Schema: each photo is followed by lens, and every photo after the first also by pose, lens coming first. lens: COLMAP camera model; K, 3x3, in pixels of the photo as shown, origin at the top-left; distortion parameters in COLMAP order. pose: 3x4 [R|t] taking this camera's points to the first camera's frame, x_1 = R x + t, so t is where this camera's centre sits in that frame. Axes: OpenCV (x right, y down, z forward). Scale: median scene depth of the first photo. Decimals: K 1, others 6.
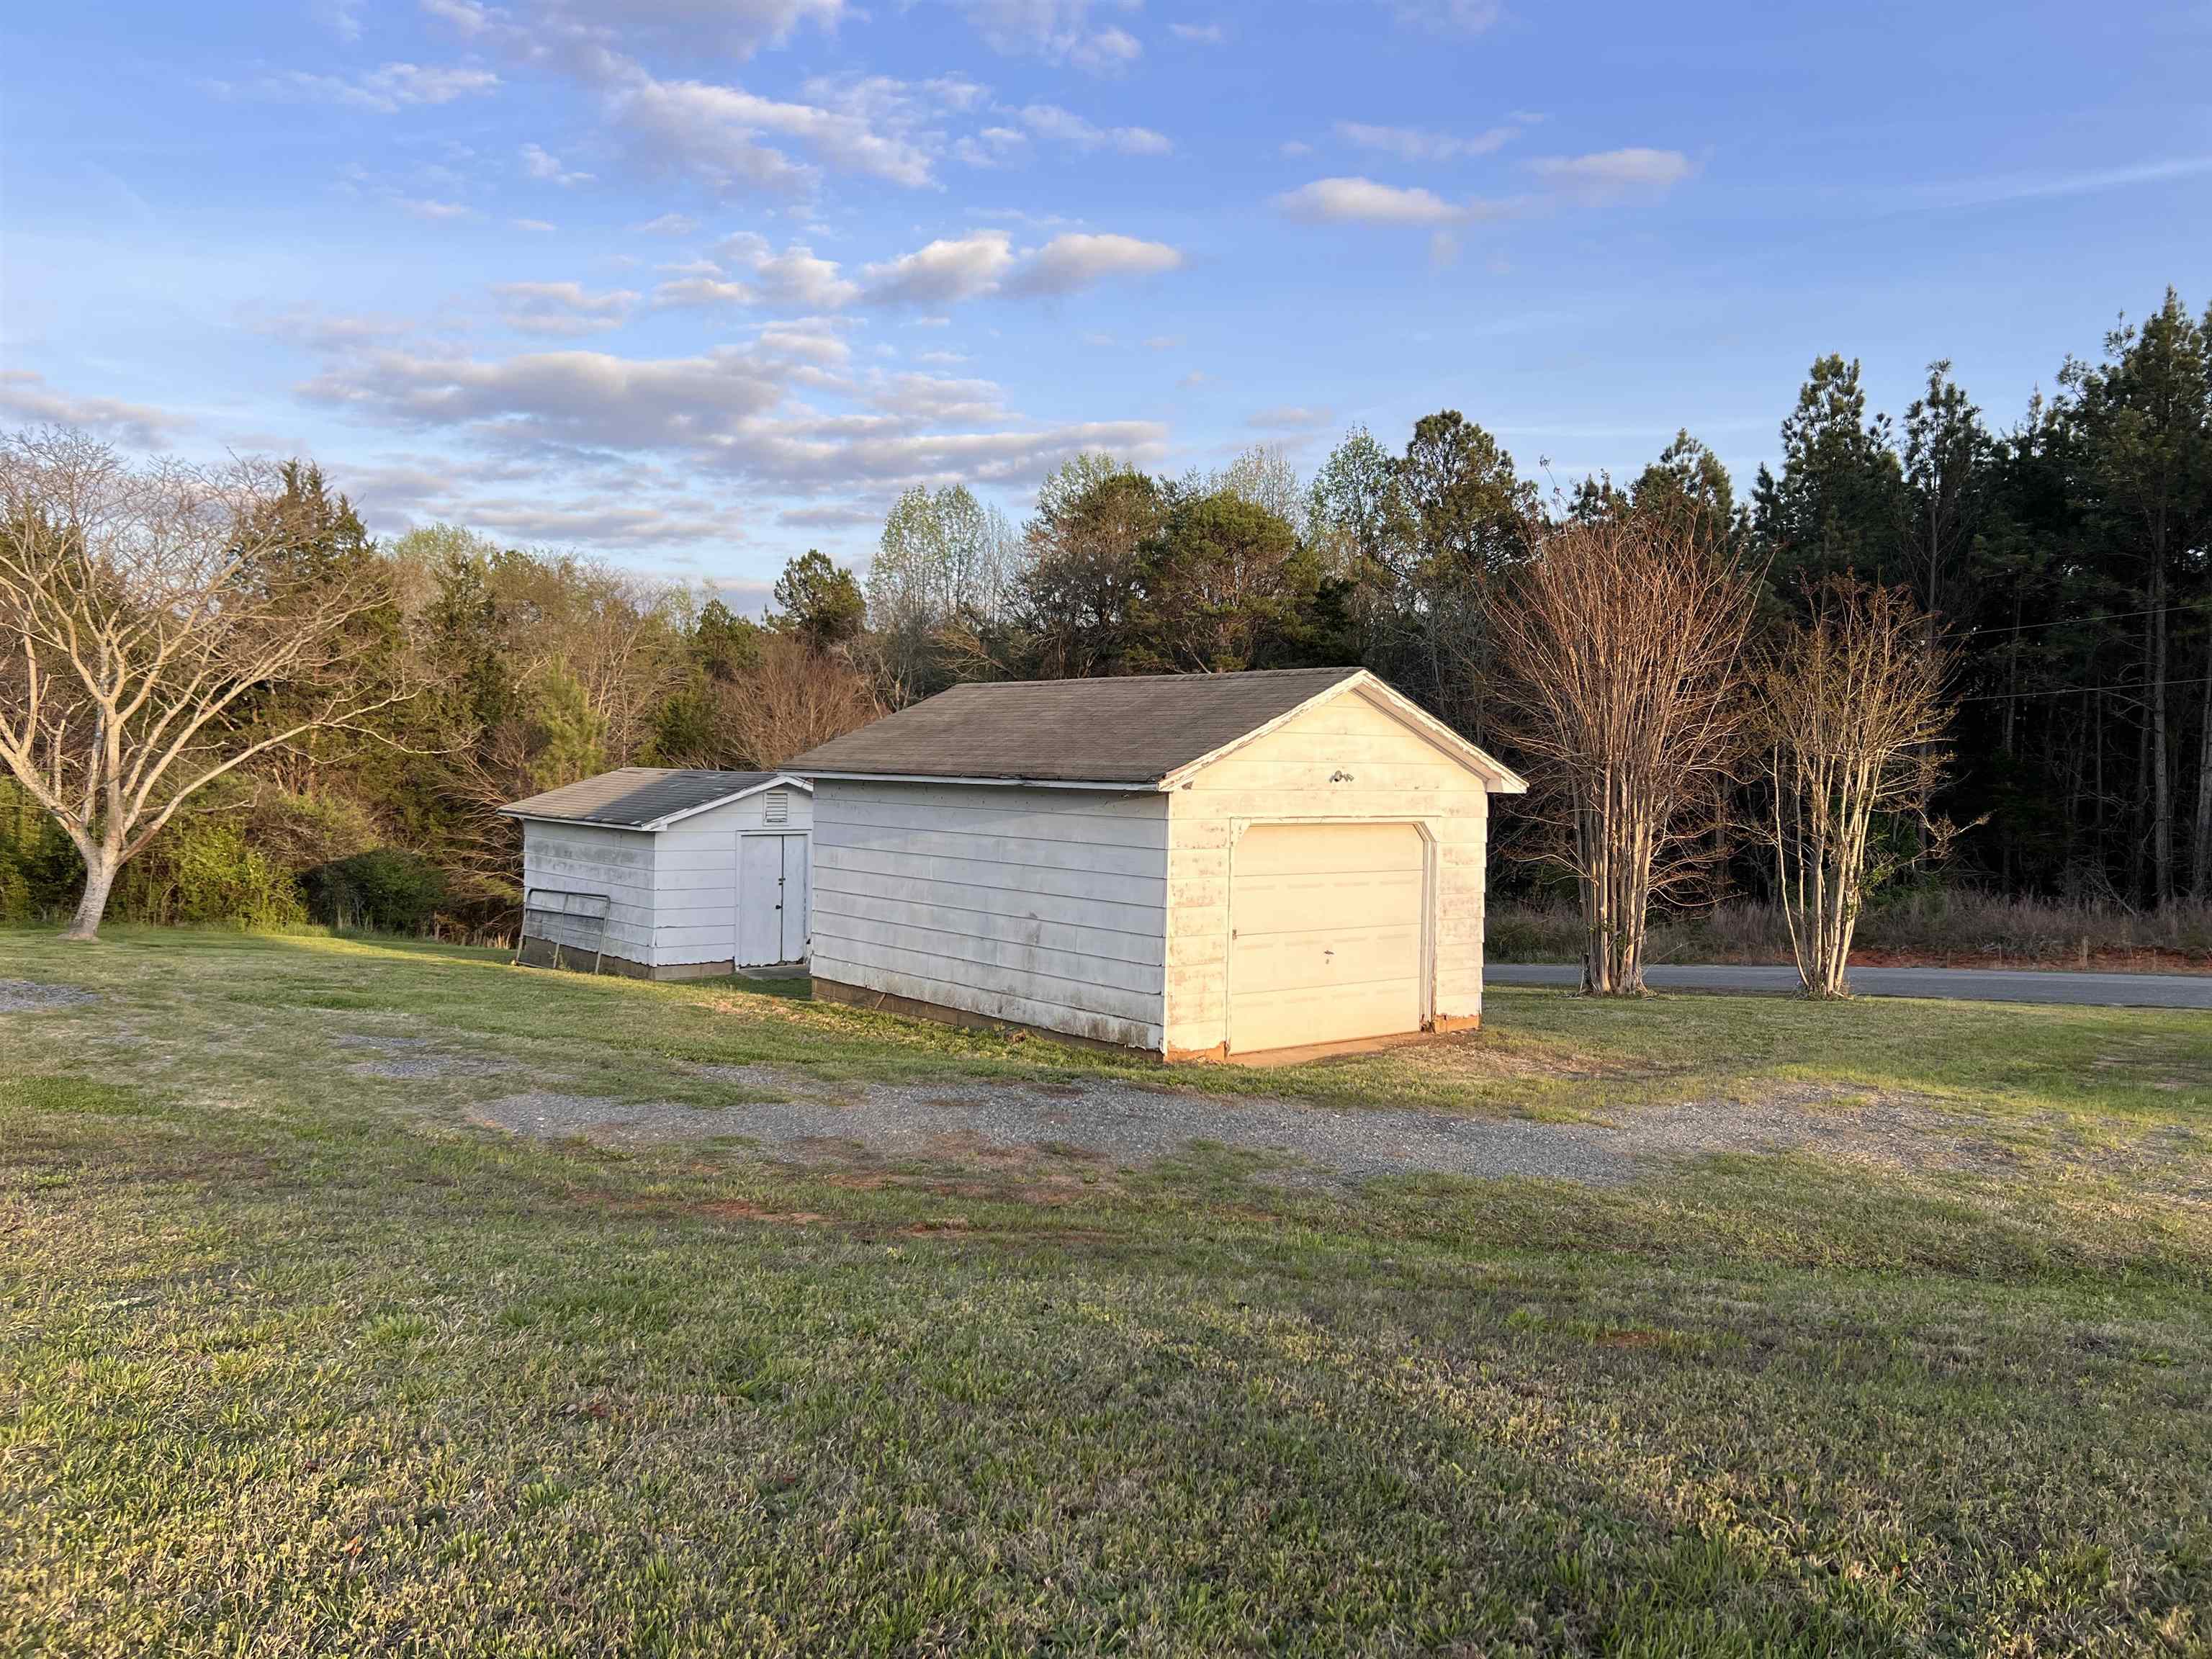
lens RADIAL K [[1666.6, 0, 1102.2], [0, 1666.6, 834.0], [0, 0, 1]] dist [0.062498, -0.080794]
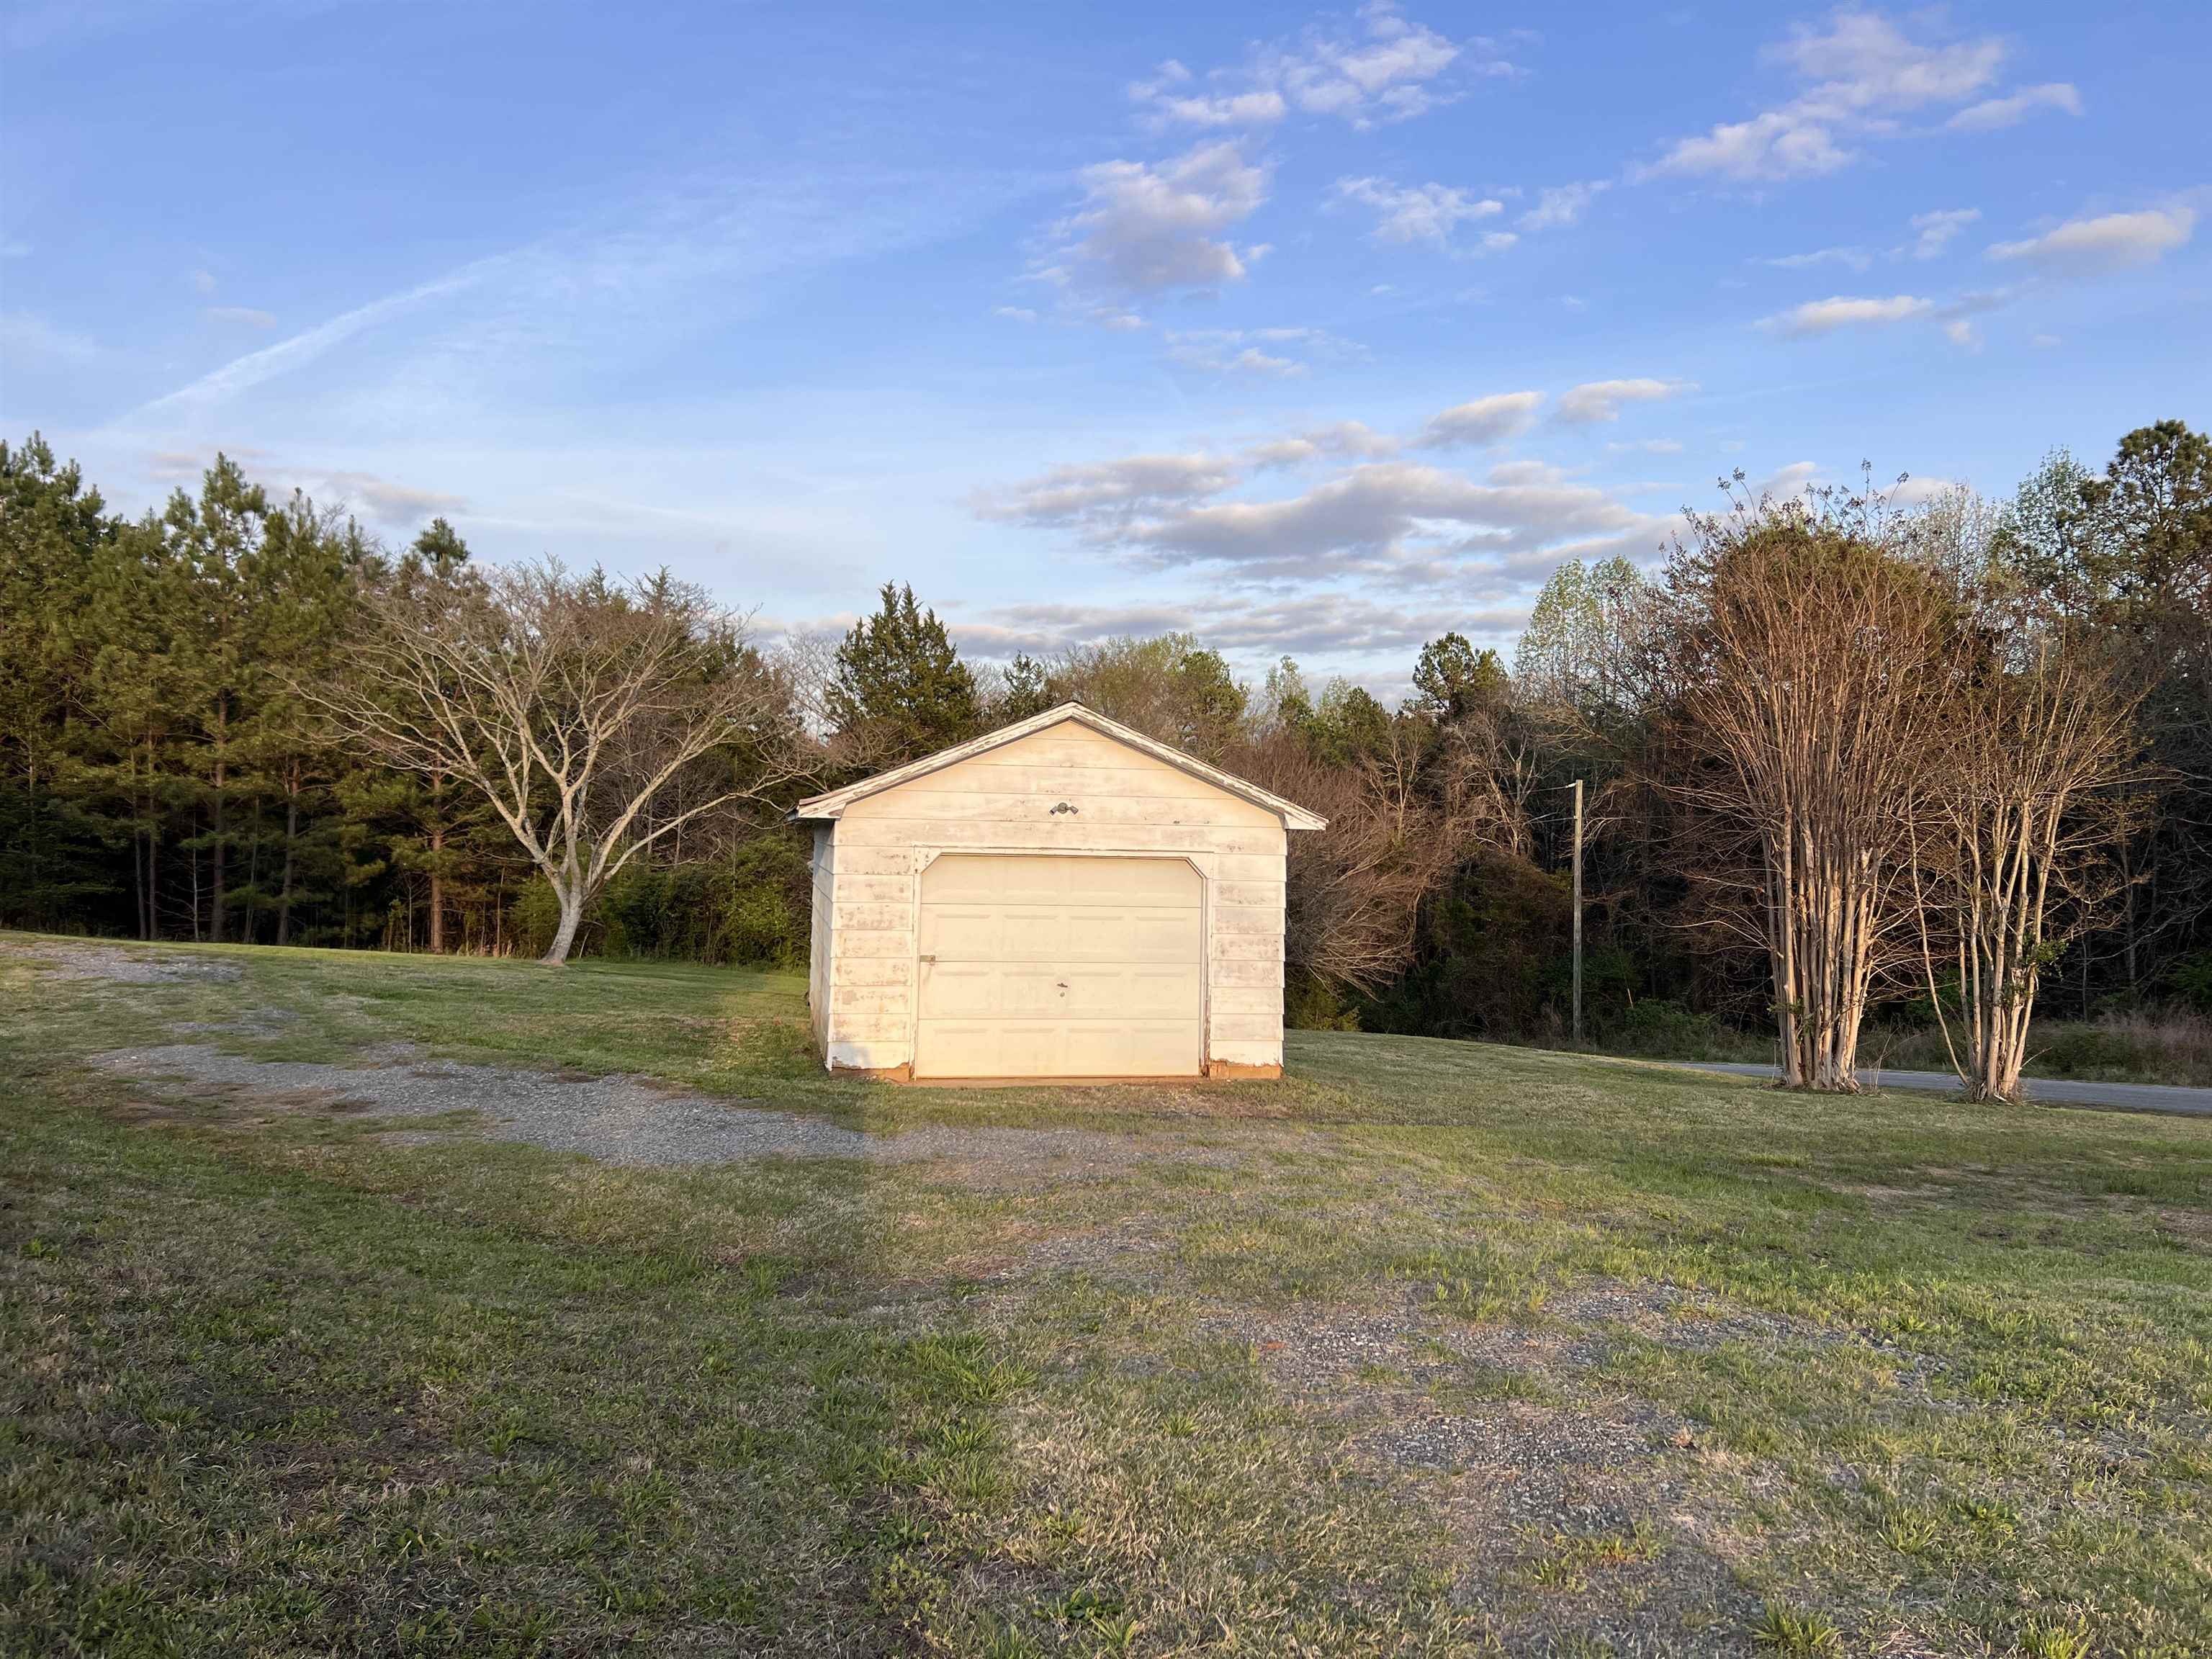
lens RADIAL K [[1666.6, 0, 1092.6], [0, 1666.6, 836.2], [0, 0, 1]] dist [0.062498, -0.080794]
pose [[0.883828, -0.000427, -0.467812, 0.202352], [-0.024774, 0.998554, -0.047715, 0.009444], [0.467155, 0.053761, 0.882539, 0.041200]]
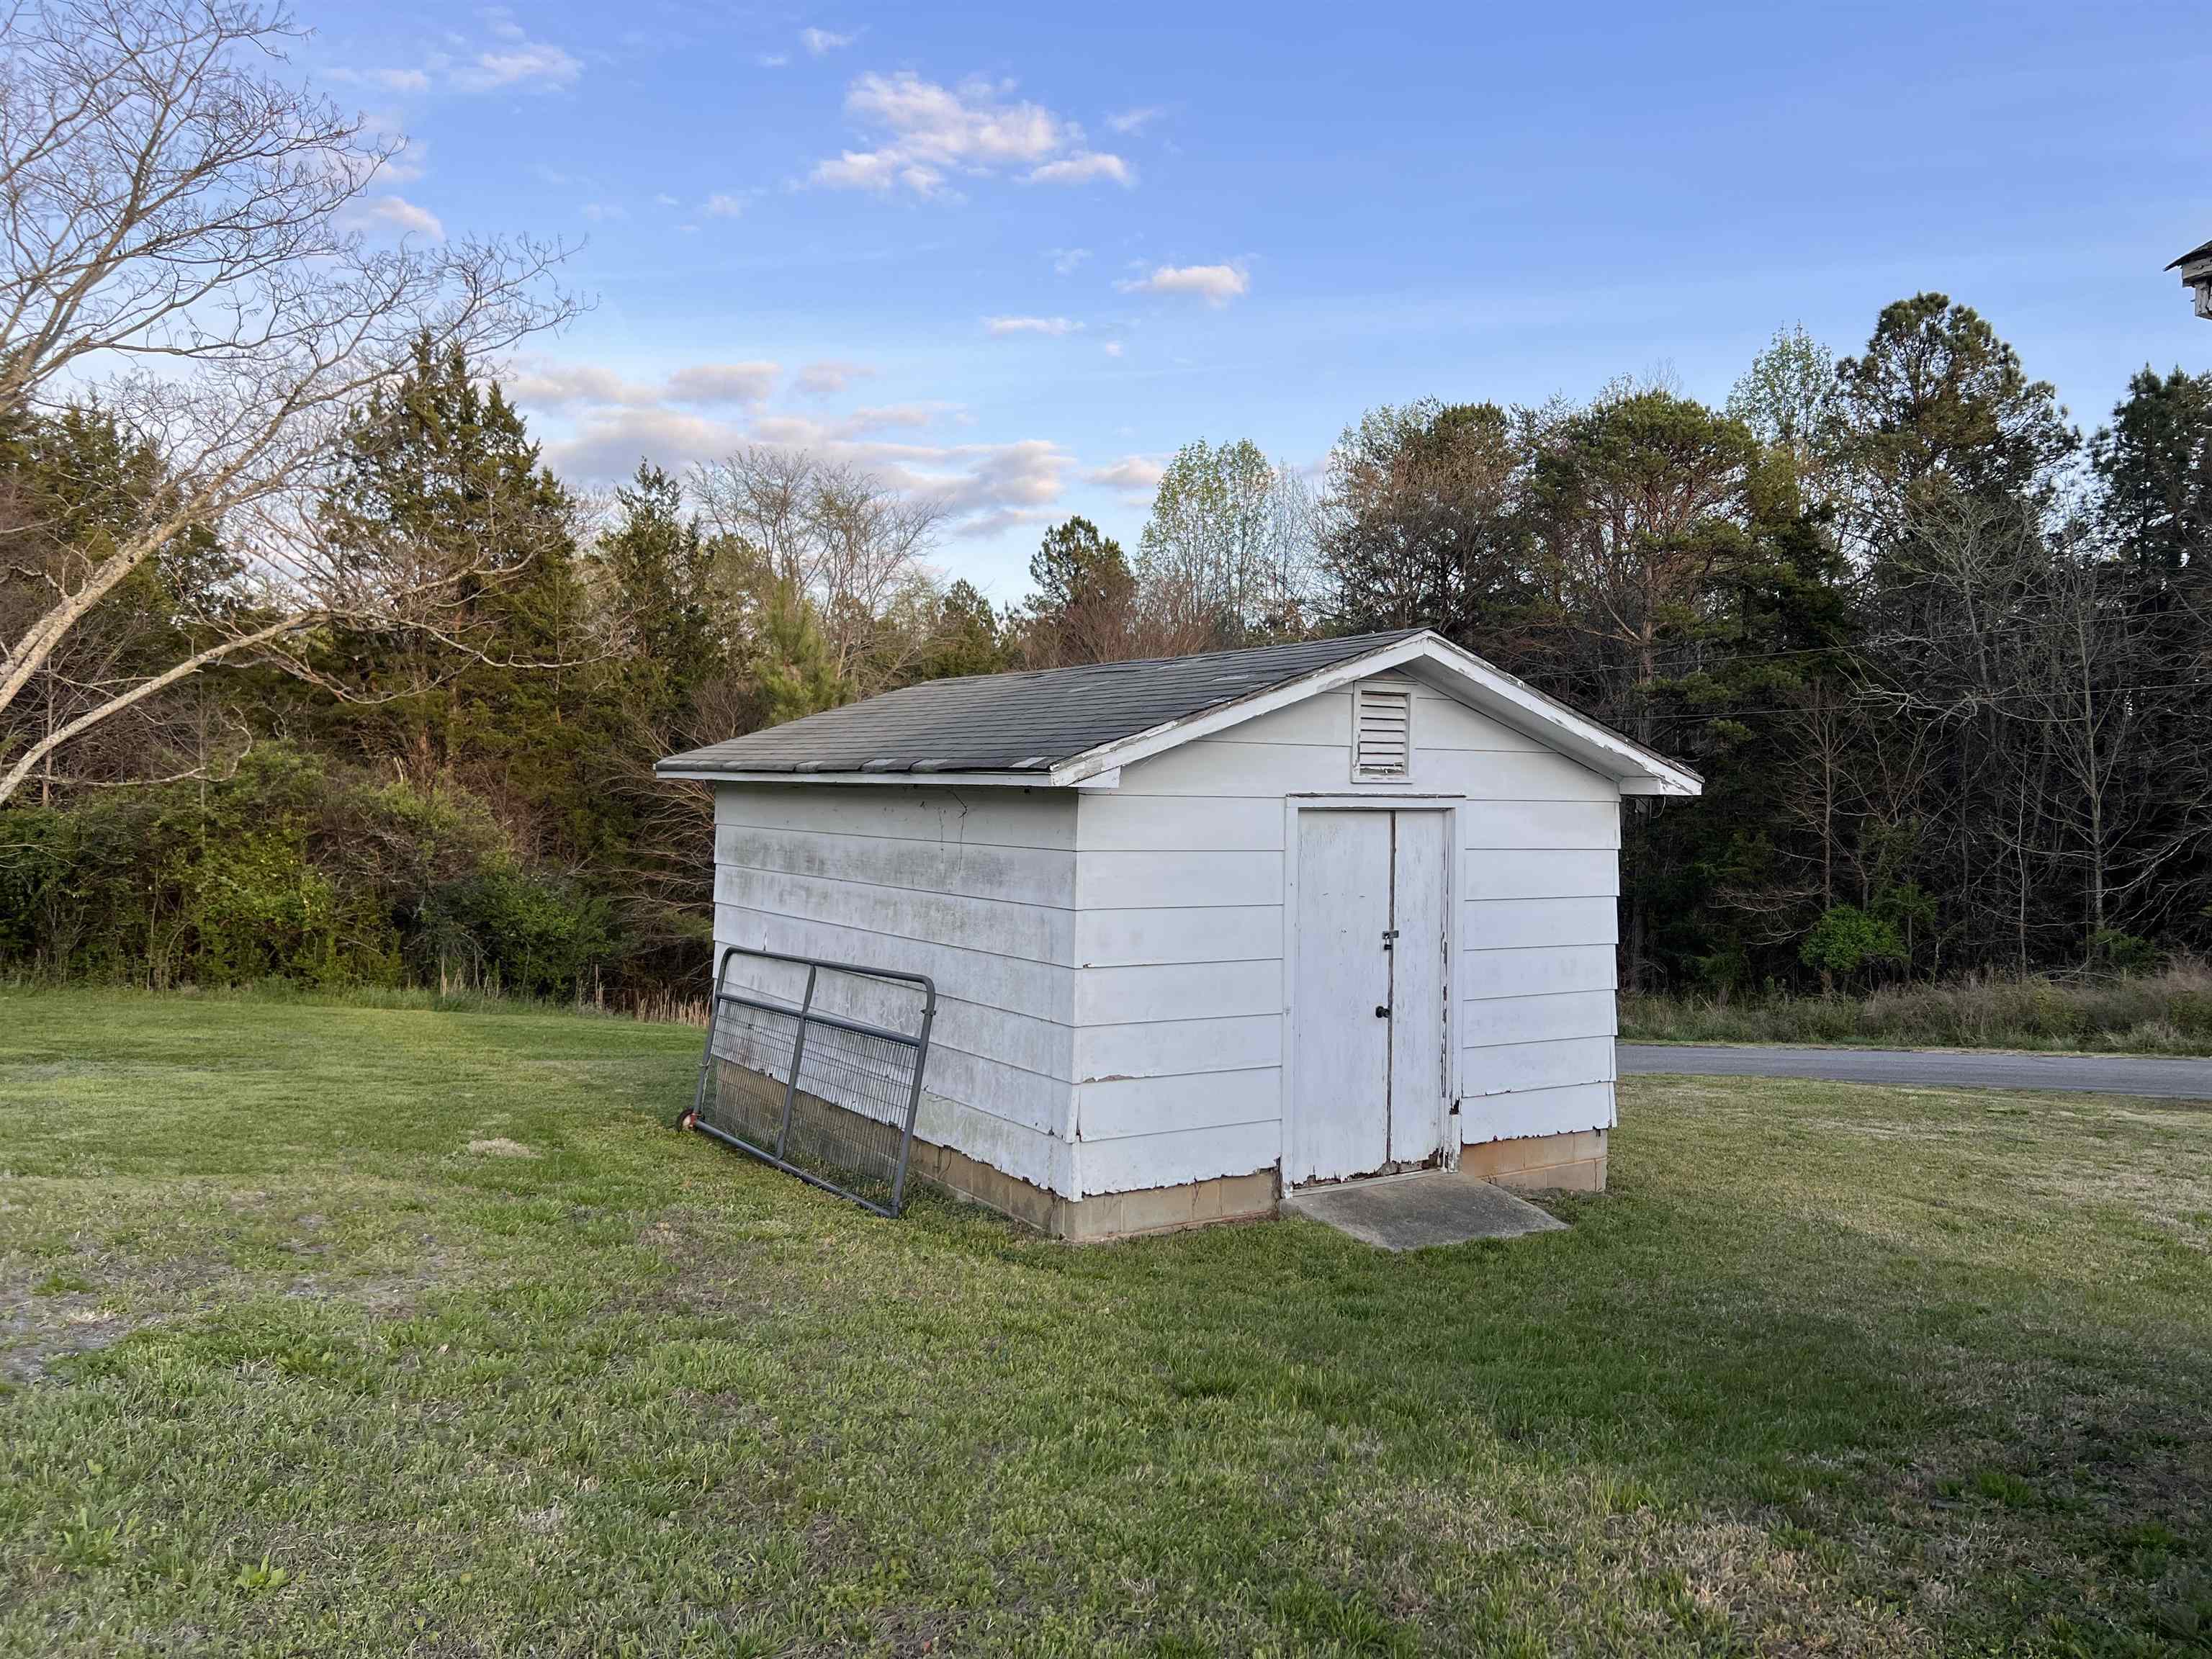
lens RADIAL K [[1666.6, 0, 1125.0], [0, 1666.6, 837.6], [0, 0, 1]] dist [0.062498, -0.080794]
pose [[0.994063, -0.001862, -0.108790, -0.110491], [0.000174, 0.999879, -0.015531, 0.006329], [0.108806, 0.015420, 0.993943, 0.334802]]
